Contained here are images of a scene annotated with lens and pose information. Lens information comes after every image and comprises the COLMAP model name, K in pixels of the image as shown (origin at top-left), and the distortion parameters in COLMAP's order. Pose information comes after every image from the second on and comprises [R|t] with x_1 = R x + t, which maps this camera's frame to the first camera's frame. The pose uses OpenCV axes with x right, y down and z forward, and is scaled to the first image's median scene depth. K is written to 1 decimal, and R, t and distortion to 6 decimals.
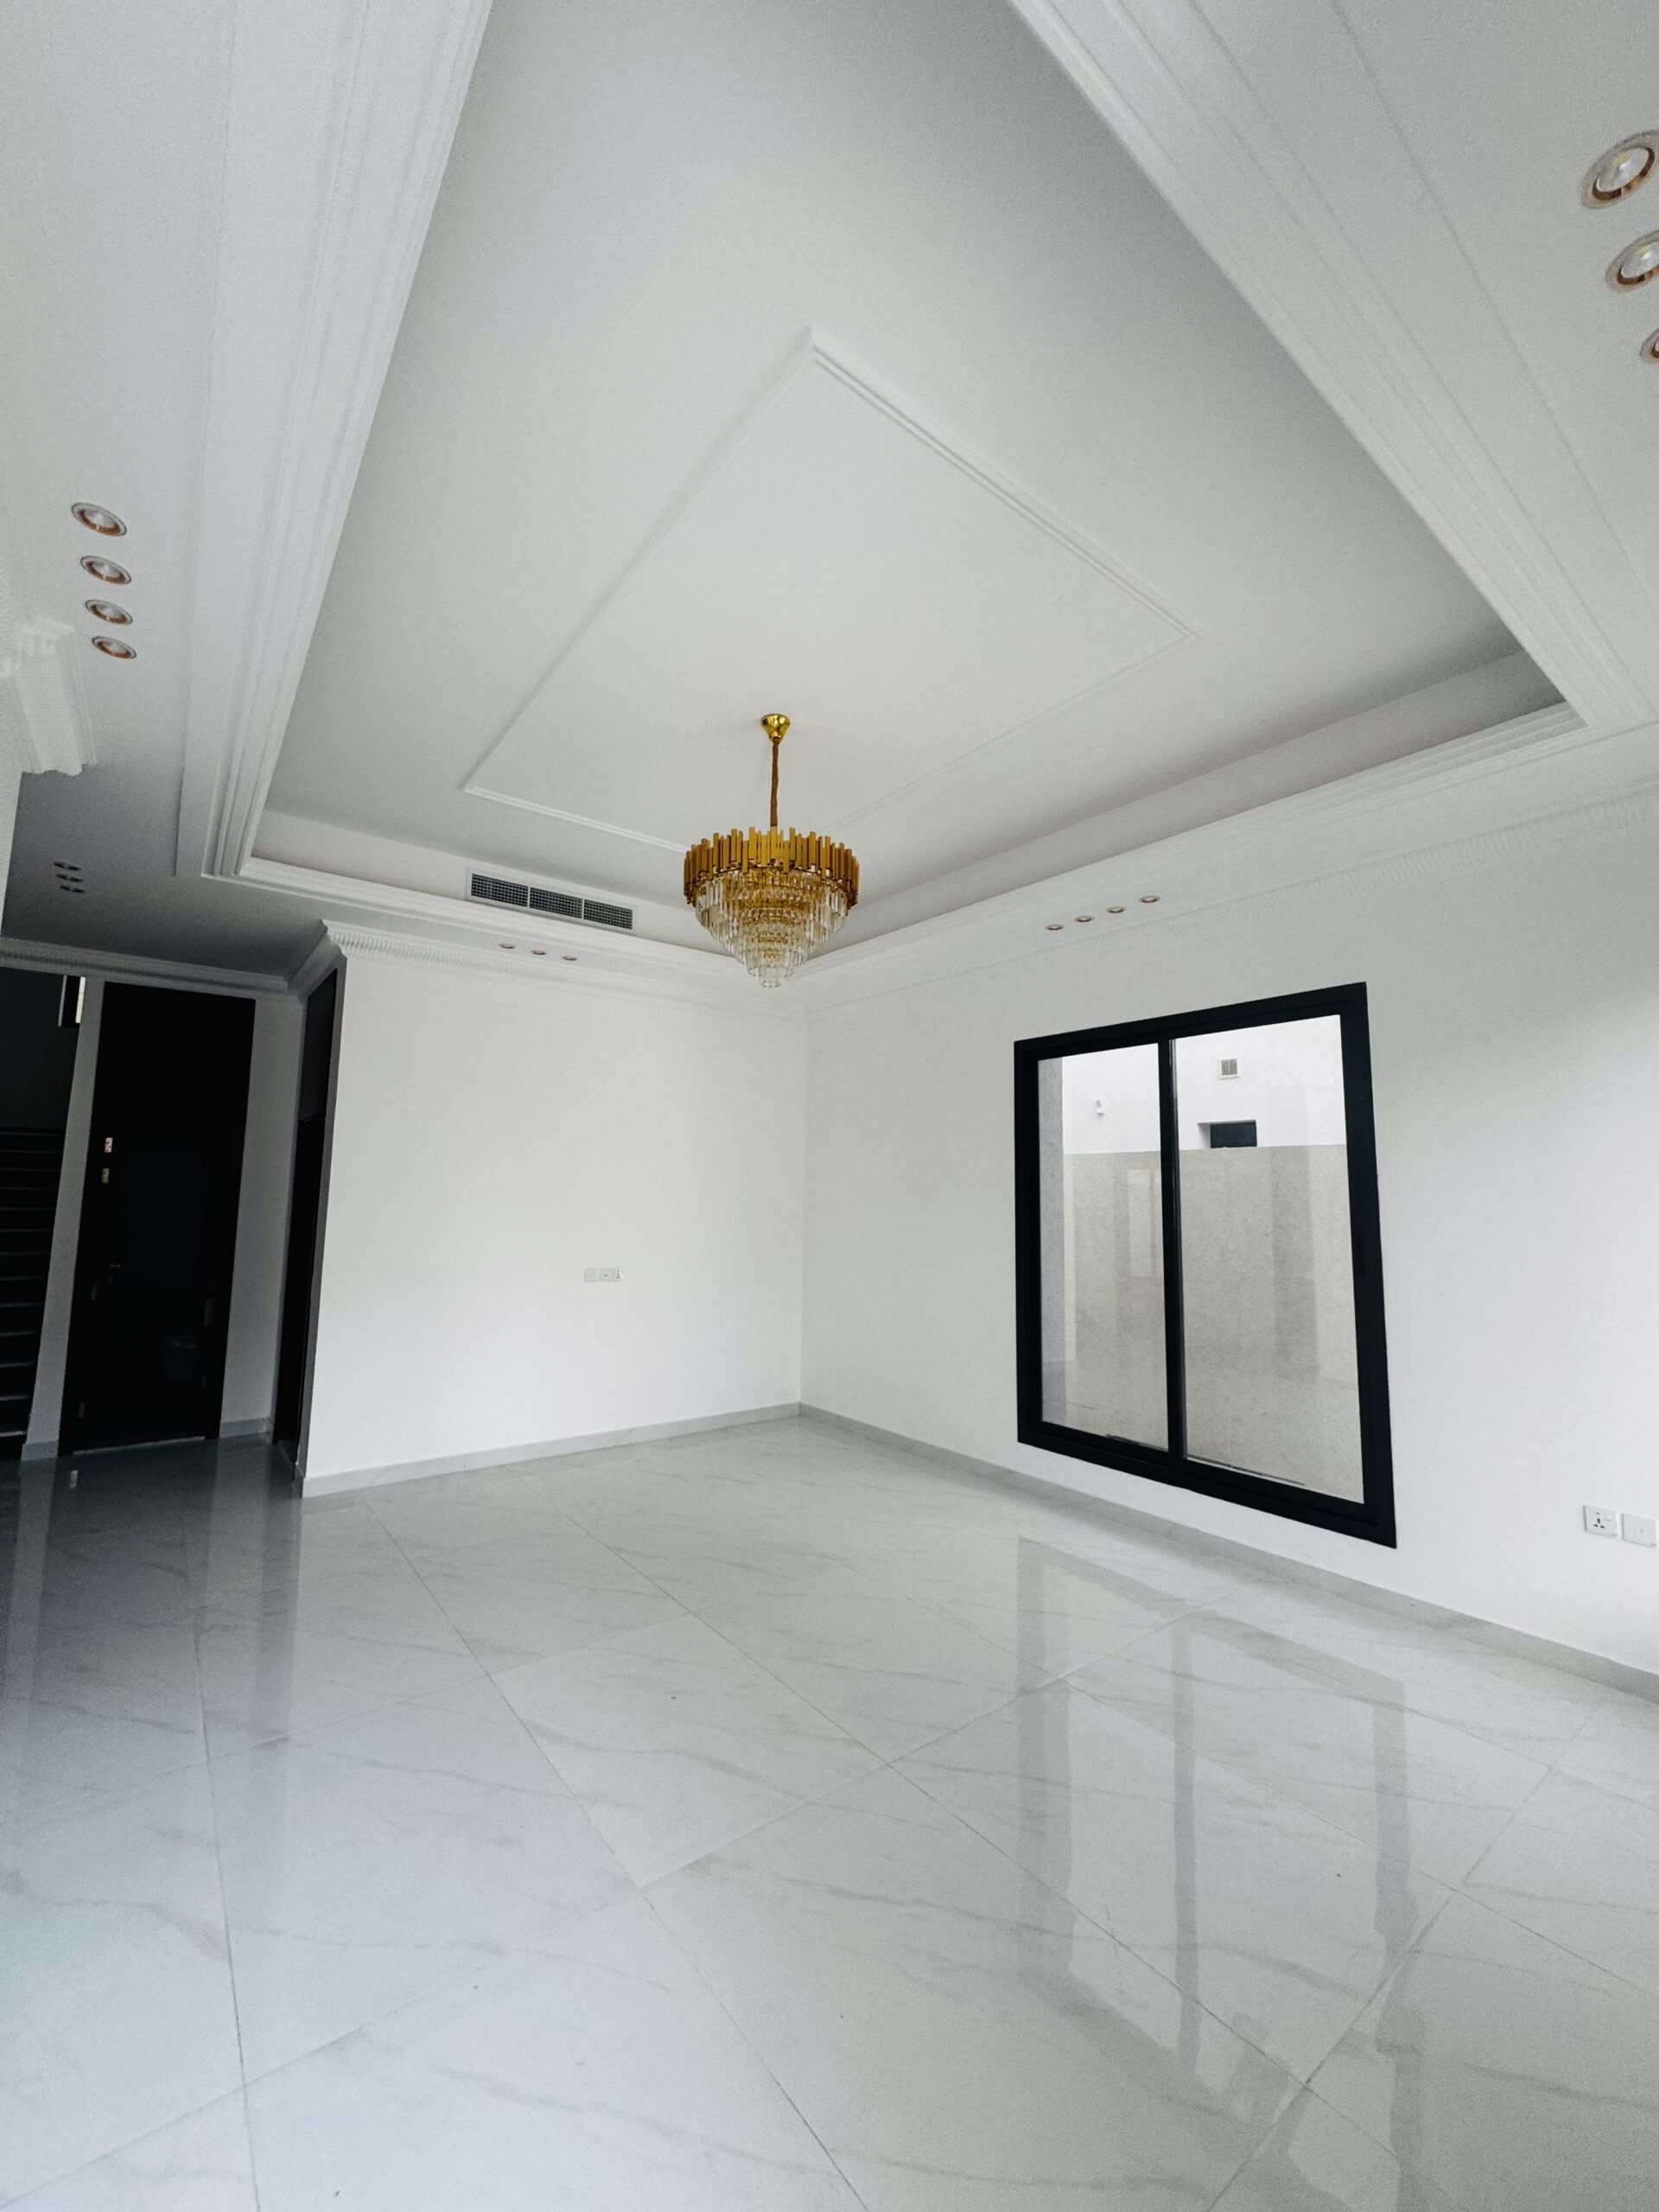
lens RADIAL K [[893.6, 0, 829.5], [0, 893.6, 1106.0], [0, 0, 1]] dist [-0.000490, -0.000011]
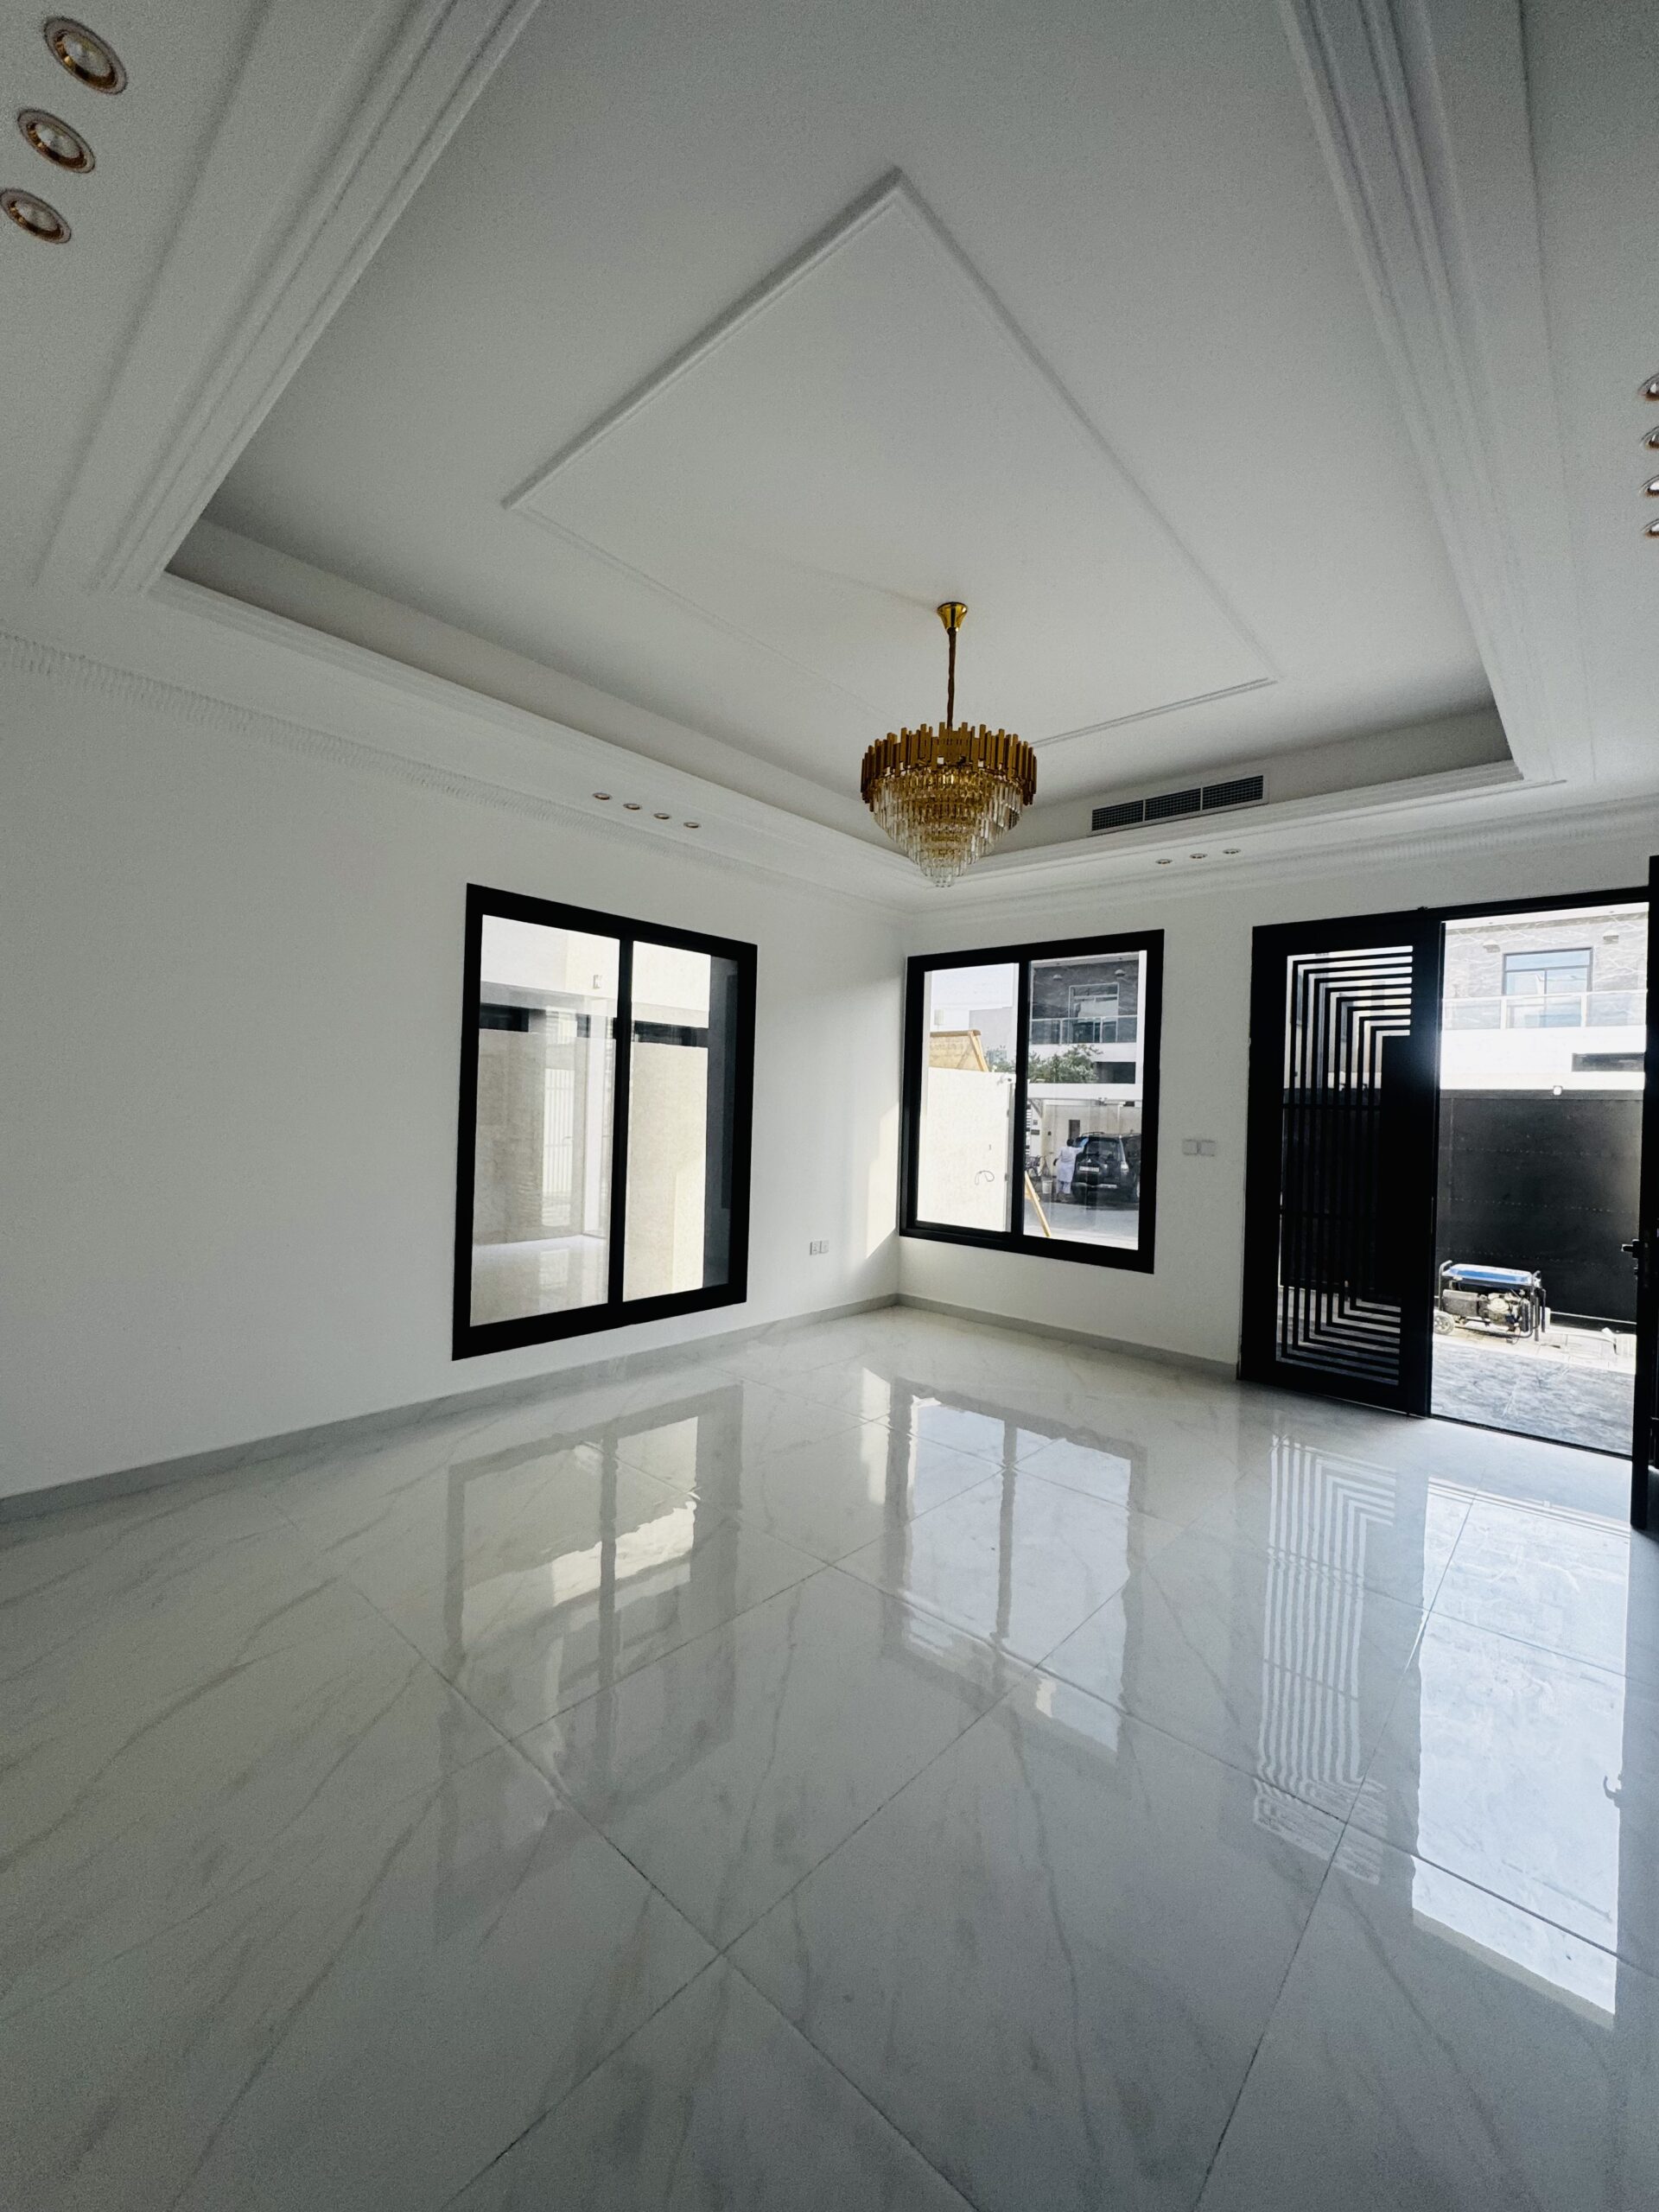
lens RADIAL K [[884.8, 0, 829.5], [0, 884.8, 1106.0], [0, 0, 1]] dist [0.000211, 0.000221]
pose [[-0.197179, -0.027431, 0.979984, -0.809374], [-0.144929, 0.989441, -0.001465, 0.097410], [-0.969596, -0.142317, -0.199072, 1.004871]]
